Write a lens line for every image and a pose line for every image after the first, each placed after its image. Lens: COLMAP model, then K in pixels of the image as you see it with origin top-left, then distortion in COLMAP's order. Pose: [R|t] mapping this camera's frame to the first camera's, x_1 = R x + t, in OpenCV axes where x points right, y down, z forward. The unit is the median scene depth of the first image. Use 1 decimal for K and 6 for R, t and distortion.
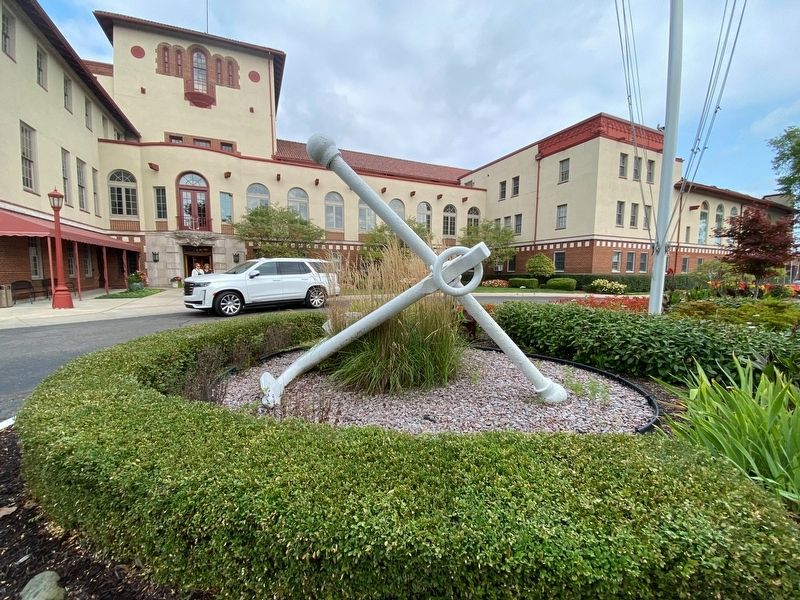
lens RADIAL K [[314.1, 0, 400.0], [0, 314.1, 300.0], [0, 0, 1]] dist [0.001019, -0.014845]
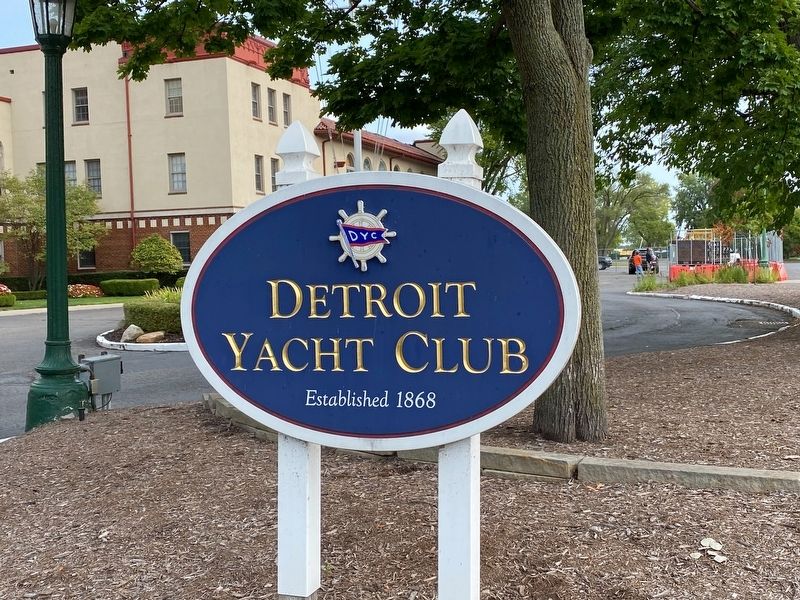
lens RADIAL K [[960.3, 0, 400.0], [0, 960.3, 300.0], [0, 0, 1]] dist [0.024178, 0.013057]
pose [[0.671579, -0.060785, 0.738435, -0.612206], [0.103849, 0.994514, -0.012582, 0.043633], [-0.733619, 0.085136, 0.674207, -0.562540]]
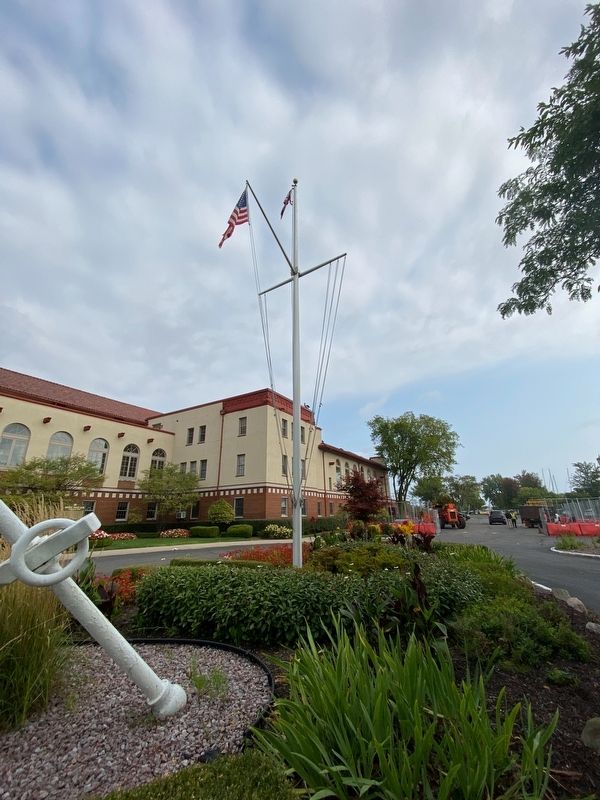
lens RADIAL K [[314.1, 0, 295.6], [0, 314.1, 400.1], [0, 0, 1]] dist [0.001019, -0.014845]
pose [[0.814036, 0.176759, 0.553265, 0.018111], [0.079017, 0.910008, -0.406992, -0.007118], [-0.575414, 0.375024, 0.726812, -0.007937]]
